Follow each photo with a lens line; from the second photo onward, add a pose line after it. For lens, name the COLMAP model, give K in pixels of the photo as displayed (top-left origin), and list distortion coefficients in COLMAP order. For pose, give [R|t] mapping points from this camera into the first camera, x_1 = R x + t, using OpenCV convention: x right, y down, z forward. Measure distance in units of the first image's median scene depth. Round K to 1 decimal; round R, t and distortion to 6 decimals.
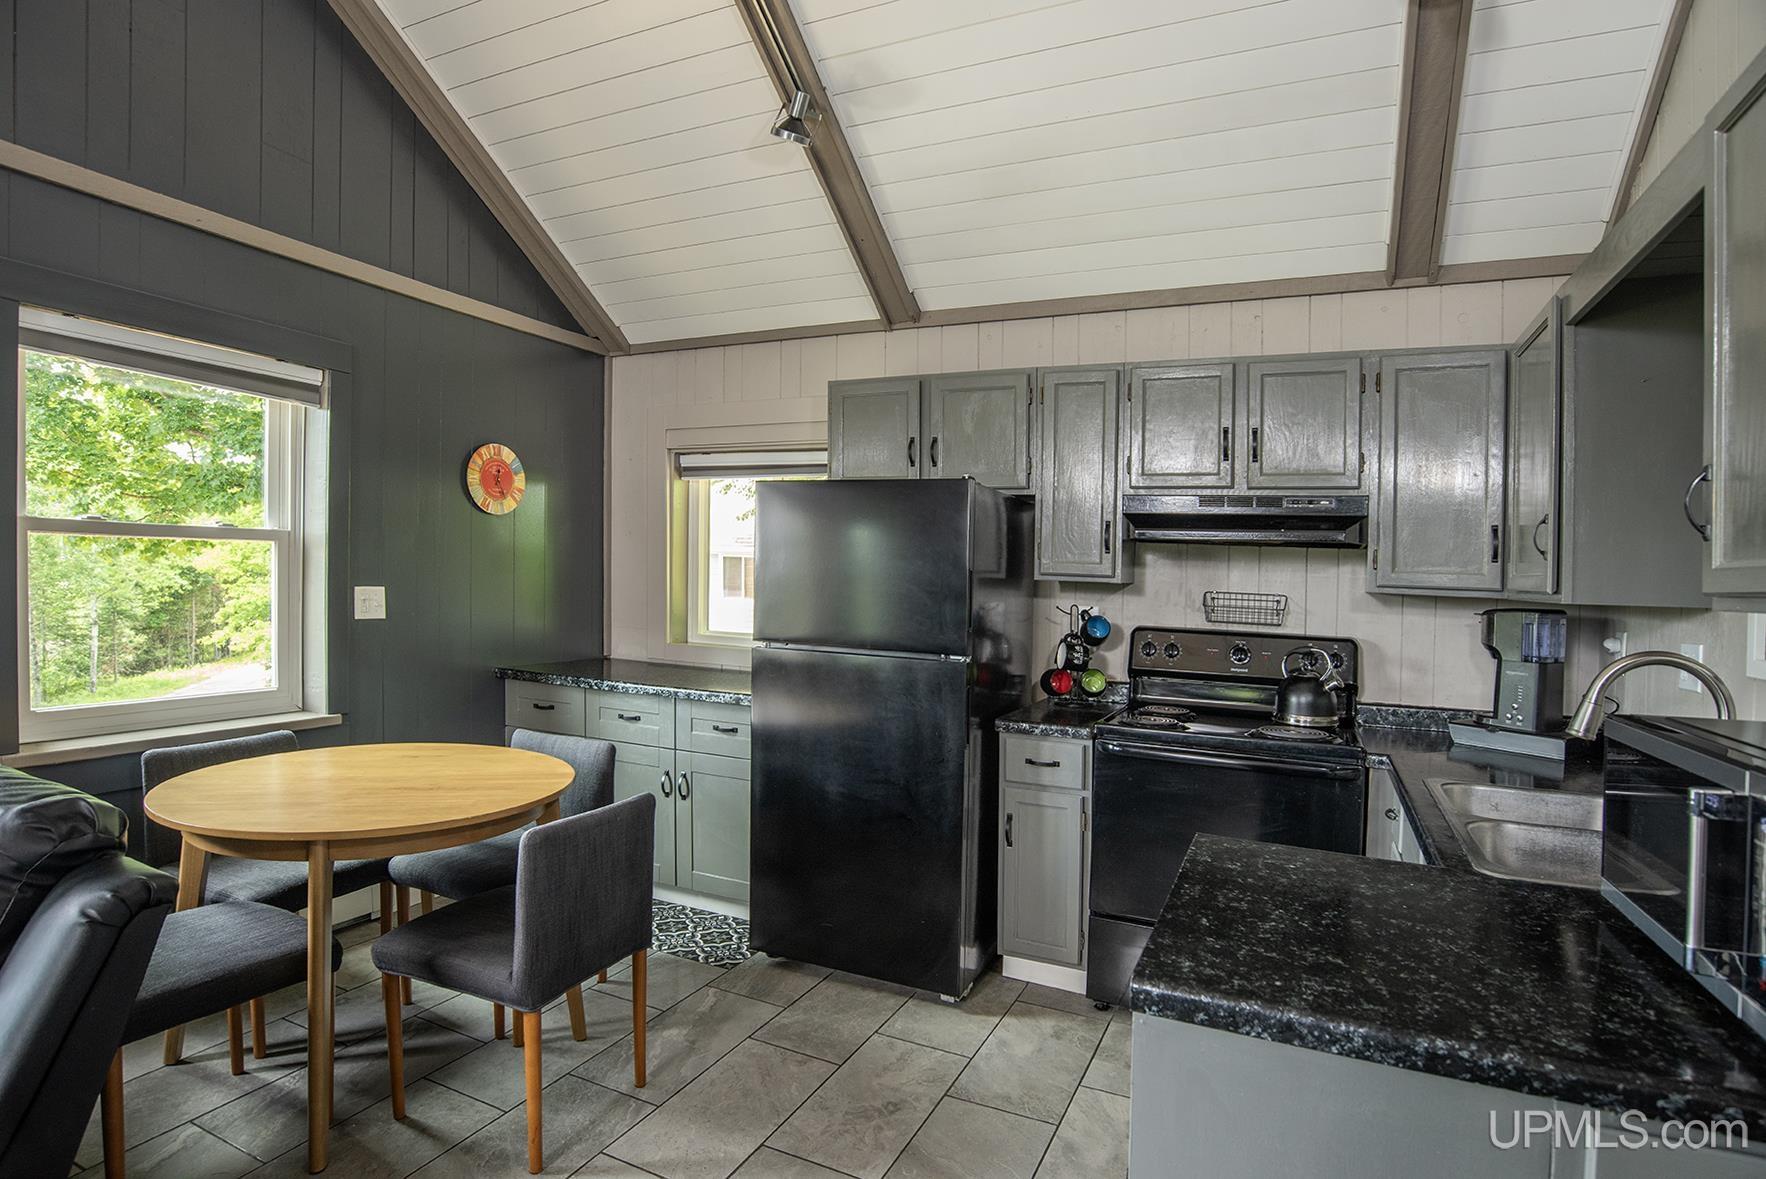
lens RADIAL K [[982.6, 0, 898.2], [0, 982.6, 558.3], [0, 0, 1]] dist [-0.072948, 0.028105]
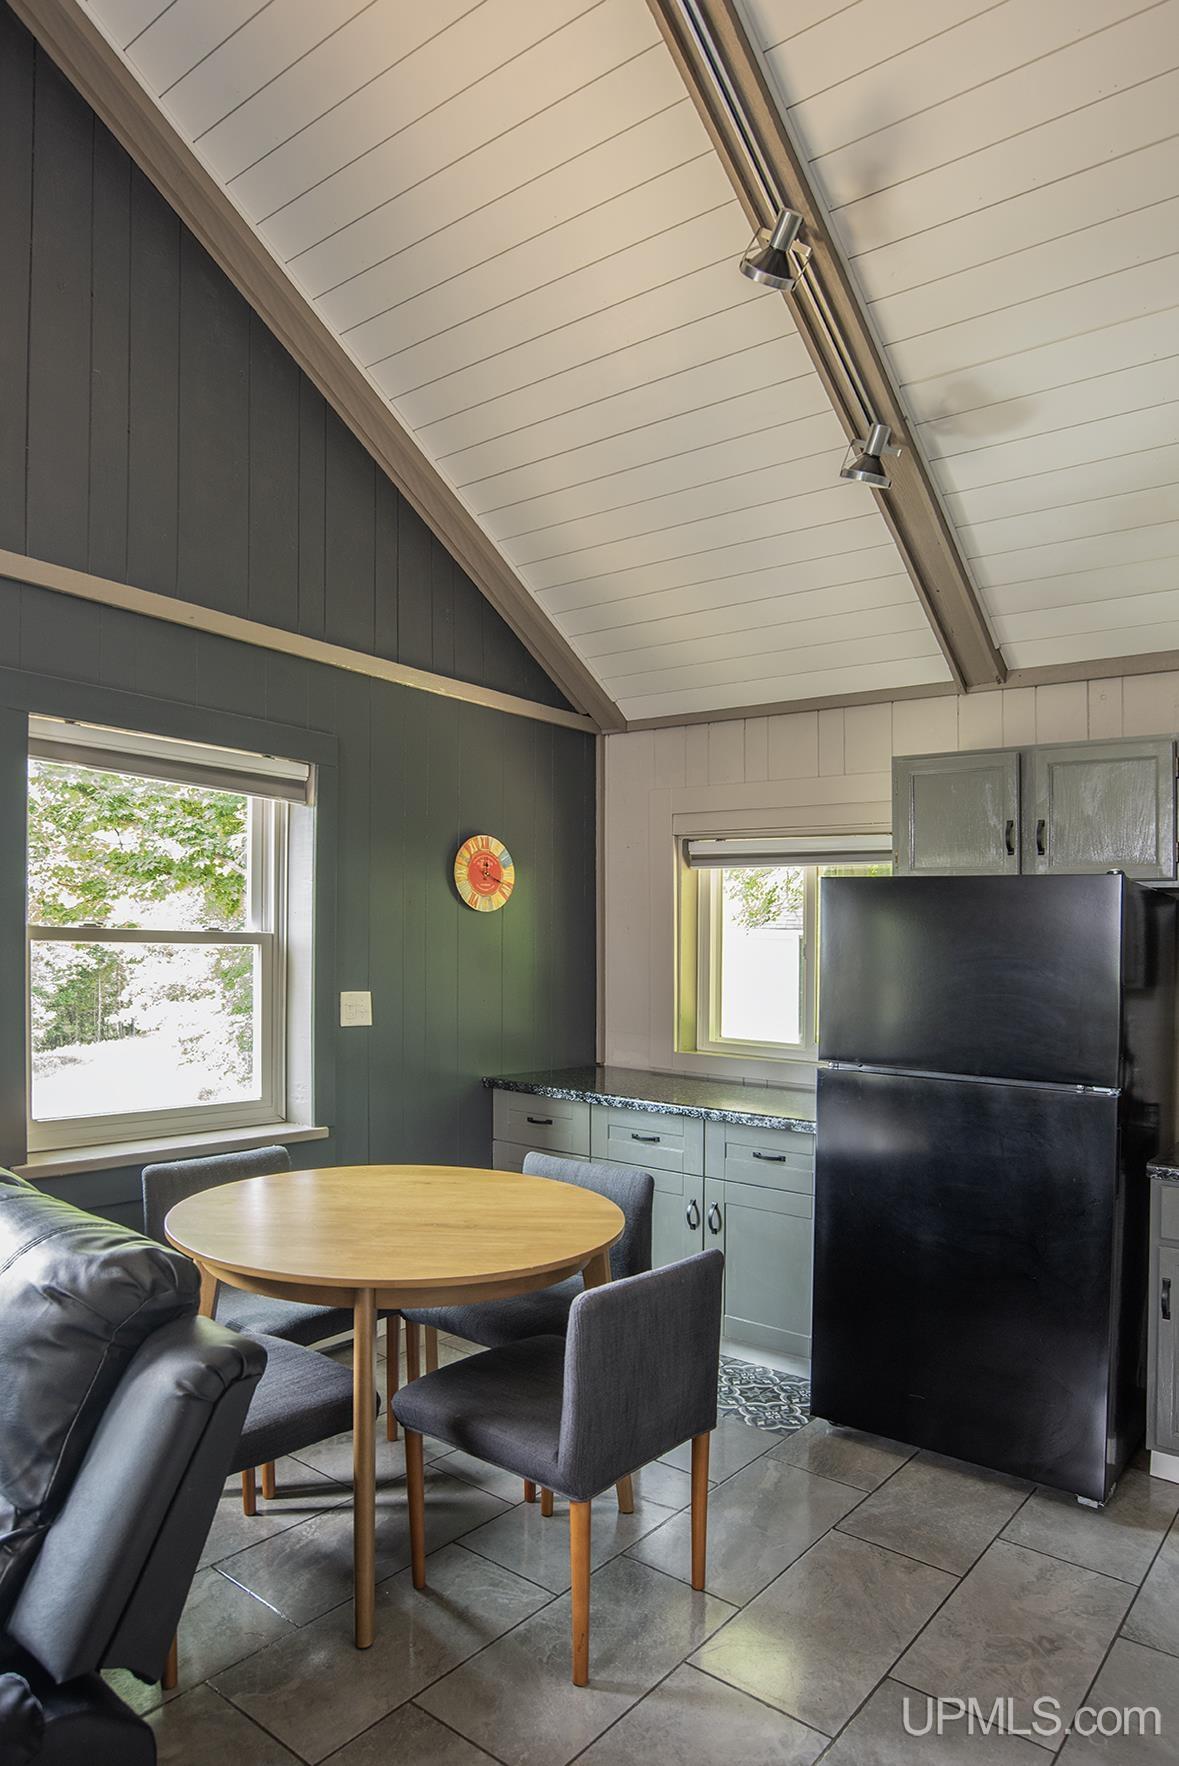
lens RADIAL K [[1033.2, 0, 540.8], [0, 1033.2, 896.5], [0, 0, 1]] dist [-0.057457, 0.018515]
pose [[0.979225, -0.024285, -0.201319, -0.195242], [0.020558, 0.999577, -0.020583, -0.045618], [0.201733, 0.016016, 0.979310, 0.057614]]
